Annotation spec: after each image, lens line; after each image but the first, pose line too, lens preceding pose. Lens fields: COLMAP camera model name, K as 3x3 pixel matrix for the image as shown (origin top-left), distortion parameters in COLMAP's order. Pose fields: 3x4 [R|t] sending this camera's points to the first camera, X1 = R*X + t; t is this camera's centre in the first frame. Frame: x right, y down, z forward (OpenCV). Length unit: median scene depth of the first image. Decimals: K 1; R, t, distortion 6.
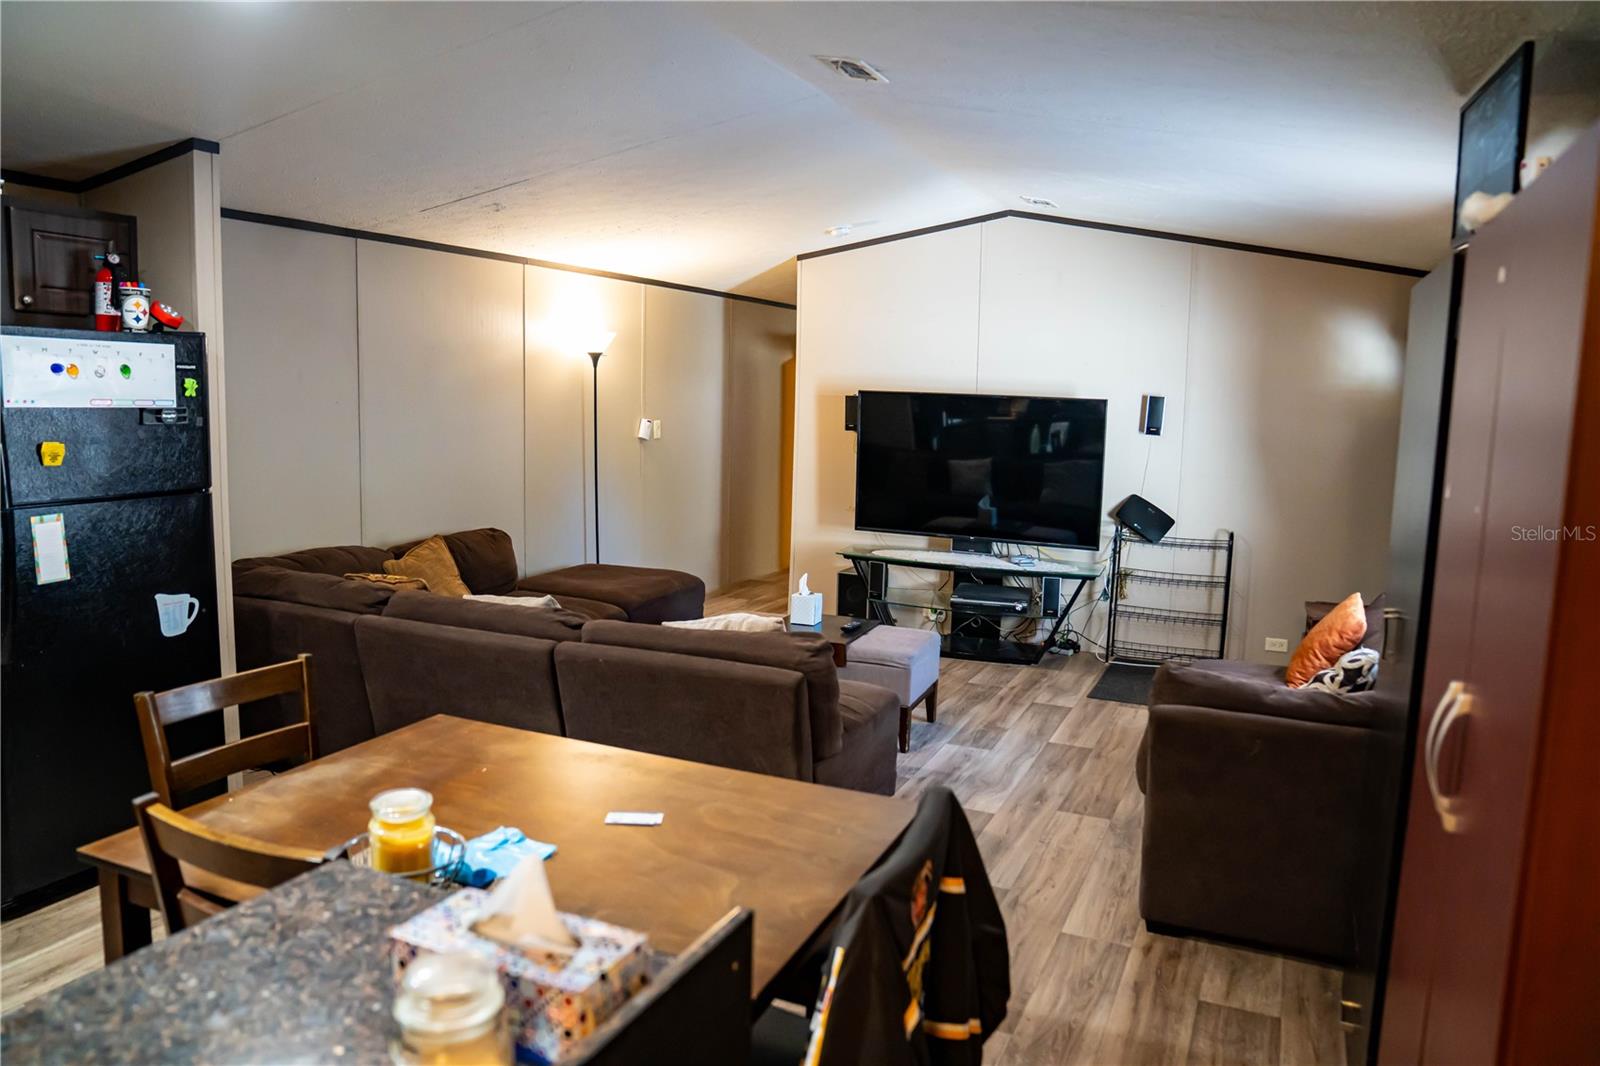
lens RADIAL K [[1111.4, 0, 794.5], [0, 1111.4, 530.0], [0, 0, 1]] dist [-0.135340, 0.106953]
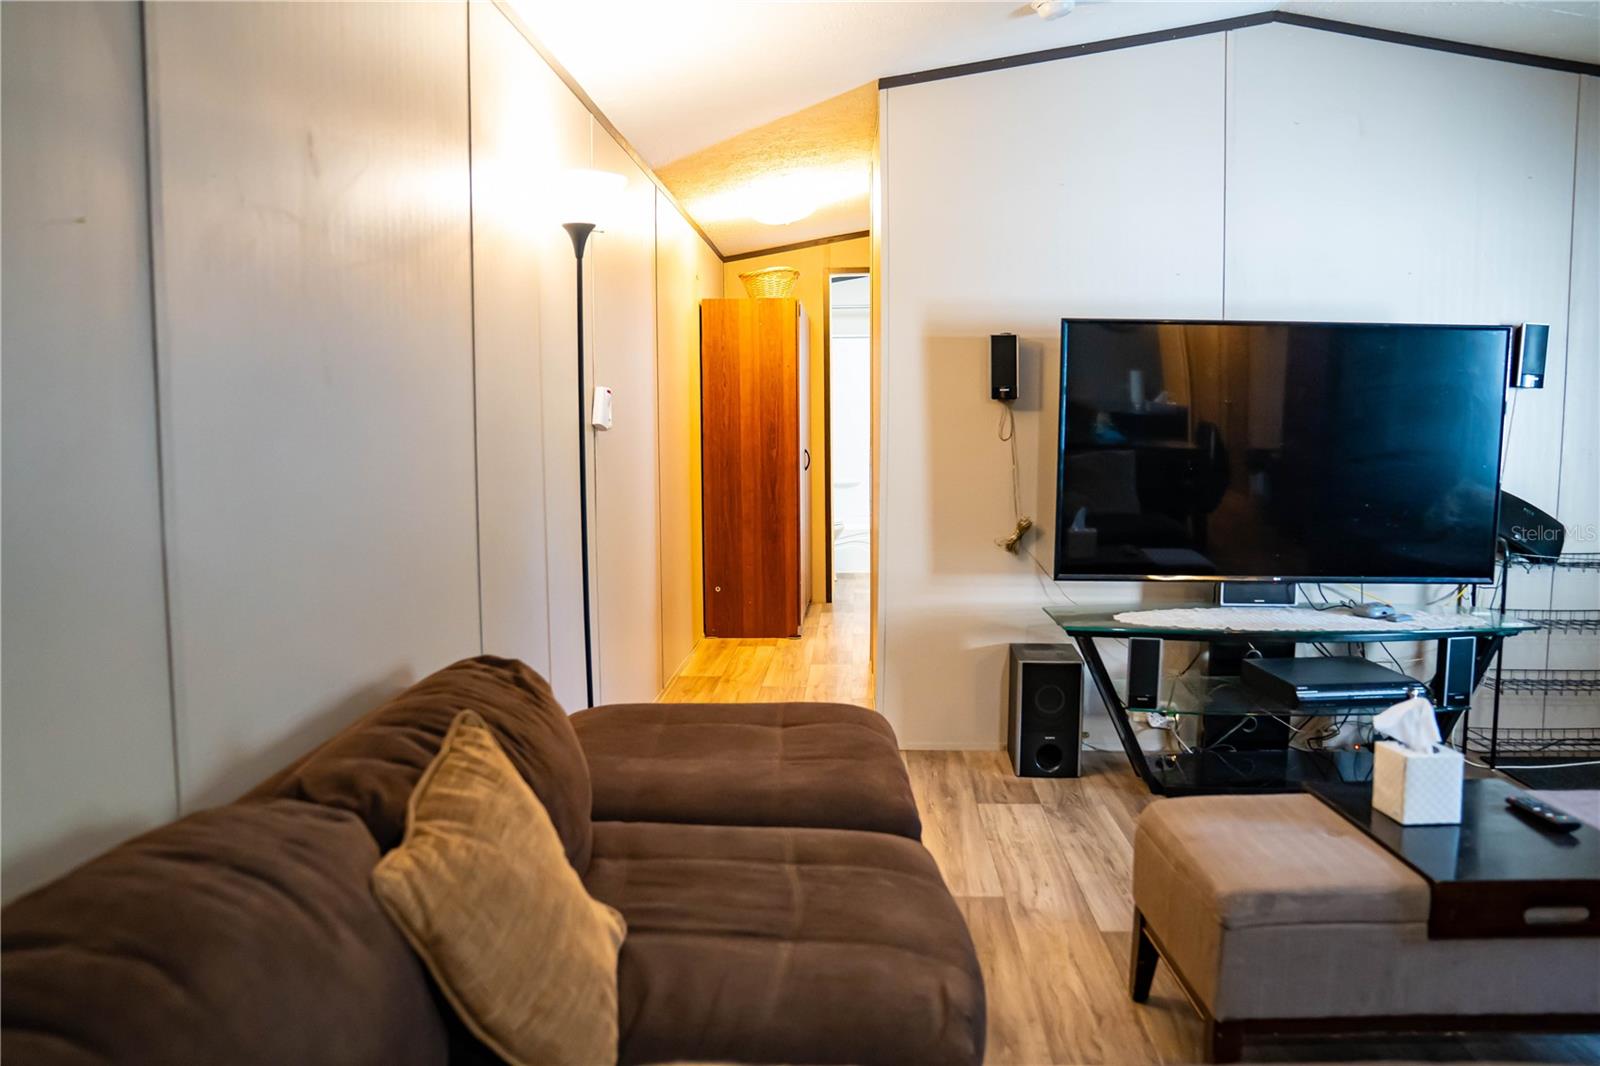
lens RADIAL K [[1187.0, 0, 797.3], [0, 1187.0, 534.2], [0, 0, 1]] dist [-0.152683, 0.138677]
pose [[0.928774, -0.060786, 0.365629, -0.390535], [0.069244, 0.997549, -0.010049, -0.036729], [-0.364122, 0.034651, 0.930706, 0.752504]]
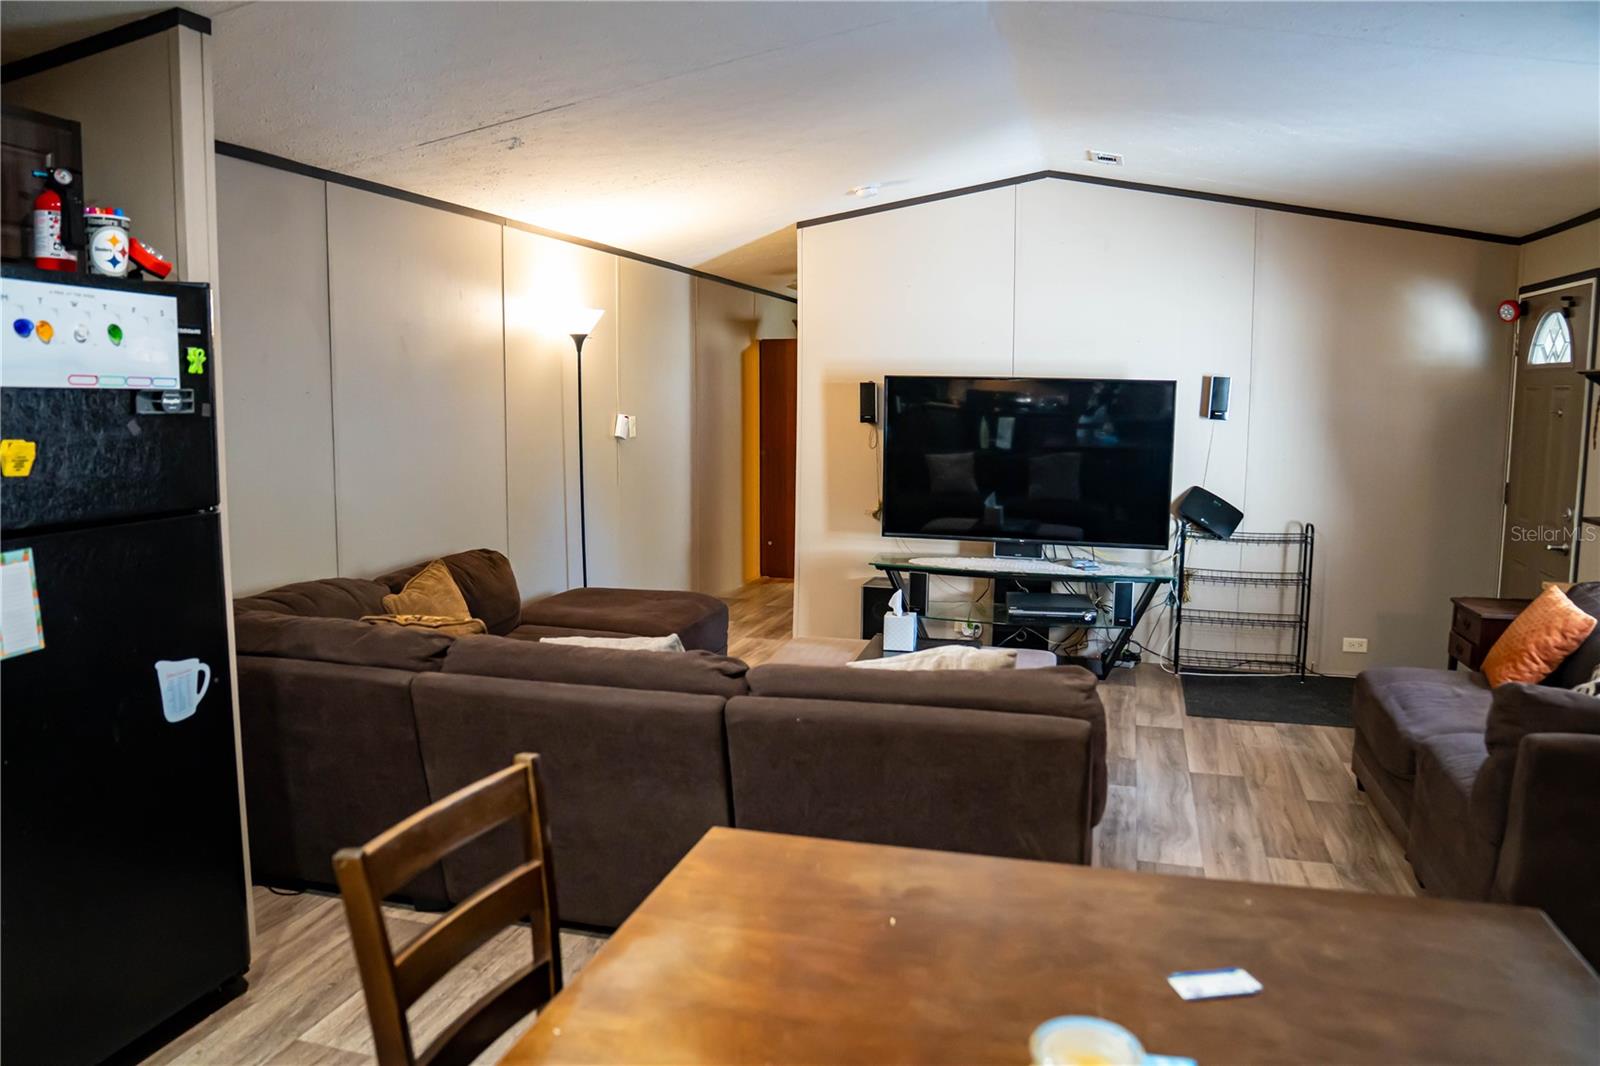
lens RADIAL K [[1156.3, 0, 799.6], [0, 1156.3, 533.3], [0, 0, 1]] dist [-0.132768, 0.097958]
pose [[0.988383, -0.034080, 0.148111, -0.209646], [0.034622, 0.999400, -0.001084, -0.005185], [-0.147985, 0.006199, 0.988970, 0.167327]]
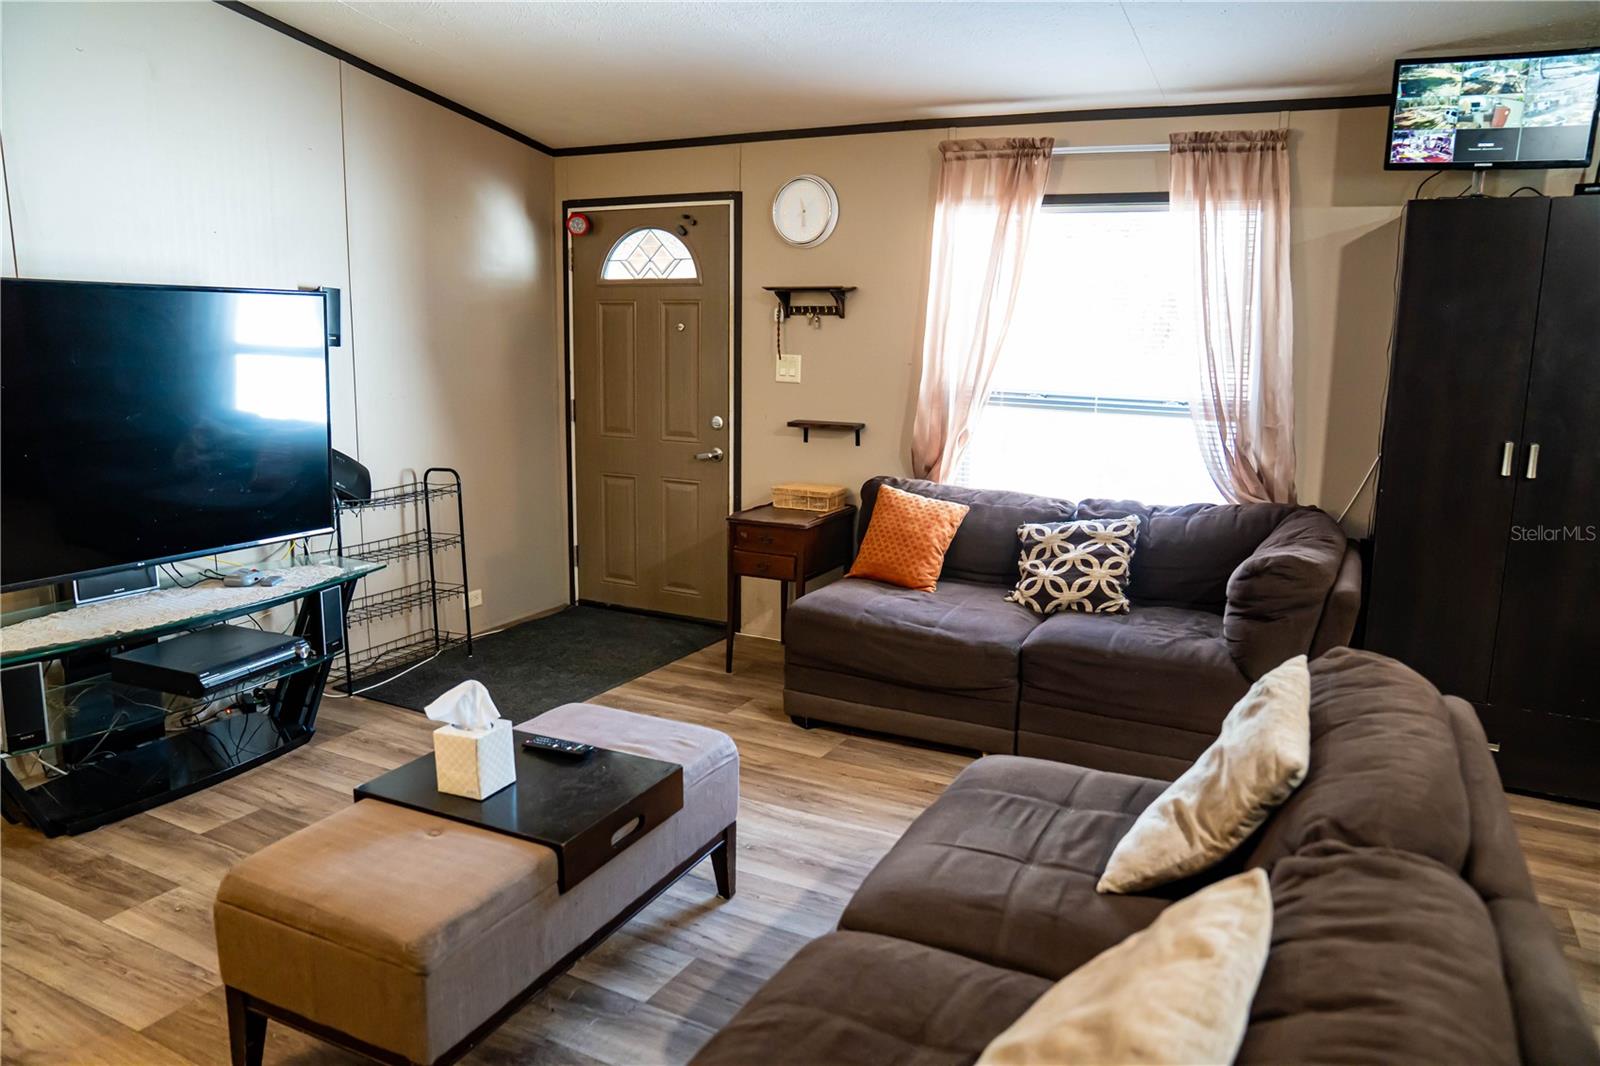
lens RADIAL K [[1111.4, 0, 794.5], [0, 1111.4, 530.0], [0, 0, 1]] dist [-0.135340, 0.106953]
pose [[0.065027, -0.200761, 0.977480, -0.431171], [0.120302, 0.973986, 0.192040, -0.095168], [-0.990605, 0.105105, 0.087488, 0.906561]]
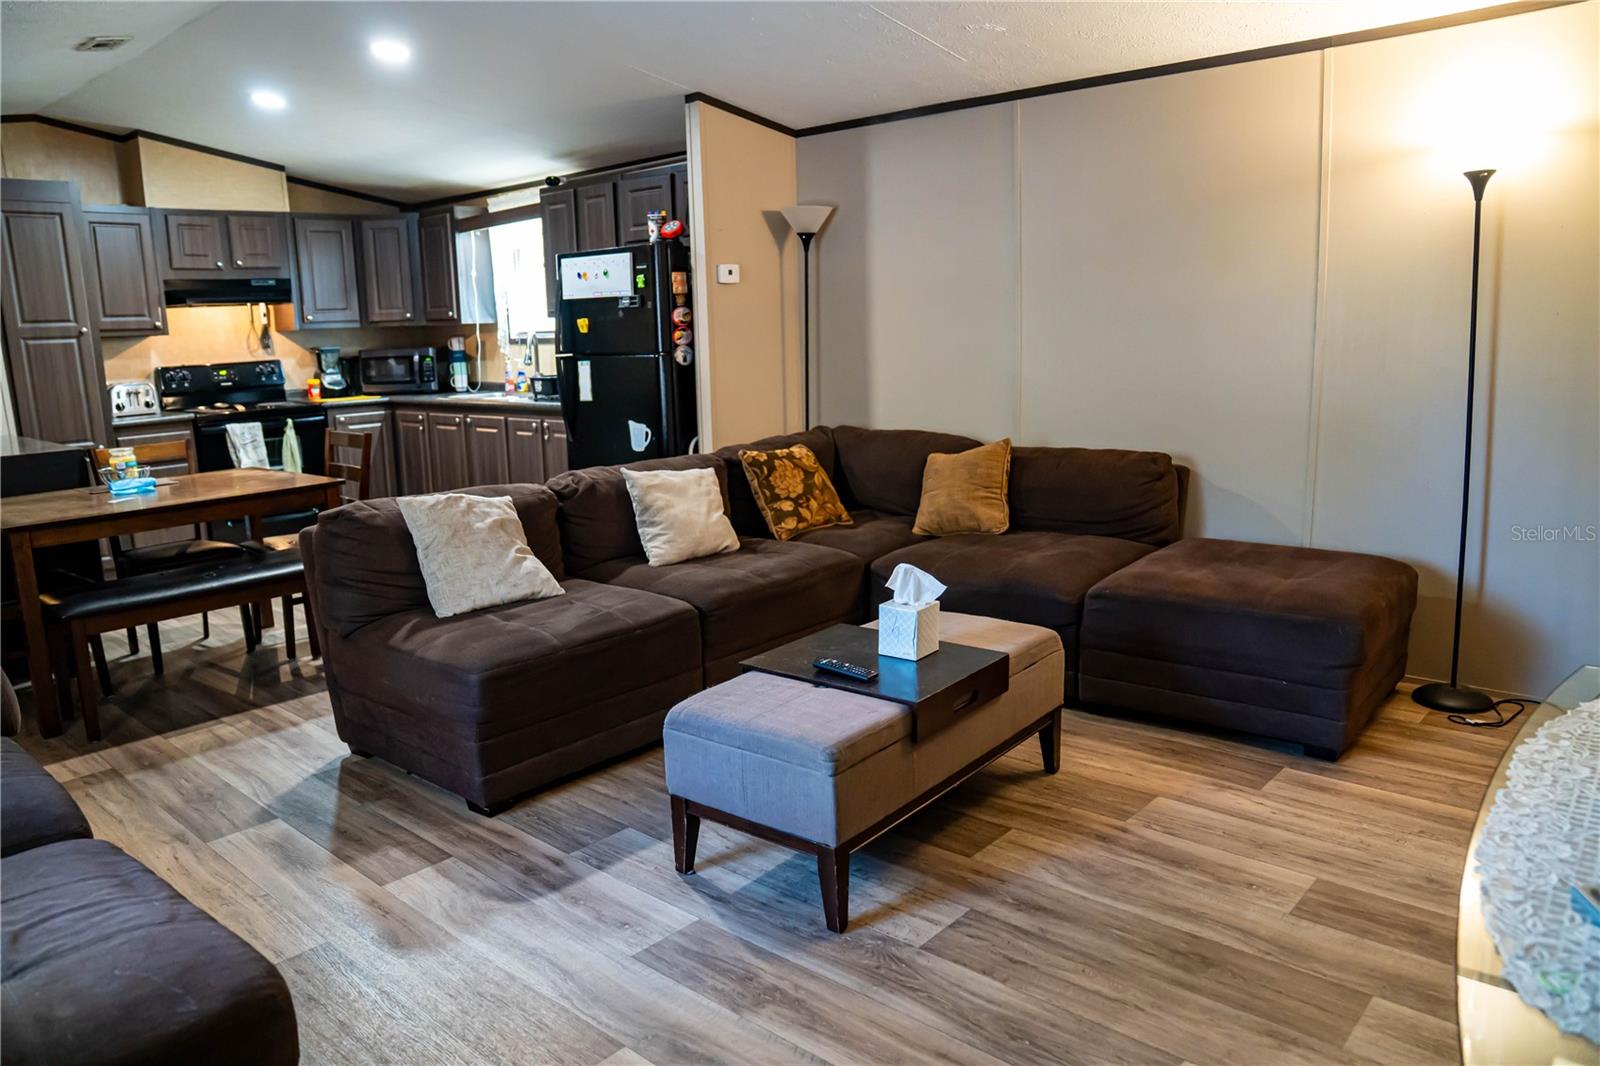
lens RADIAL K [[1111.4, 0, 794.5], [0, 1111.4, 530.0], [0, 0, 1]] dist [-0.135340, 0.106953]
pose [[-0.302260, 0.162854, -0.939211, 0.593669], [-0.097815, 0.974798, 0.200504, -0.089951], [0.948194, 0.152473, -0.278713, 1.205596]]
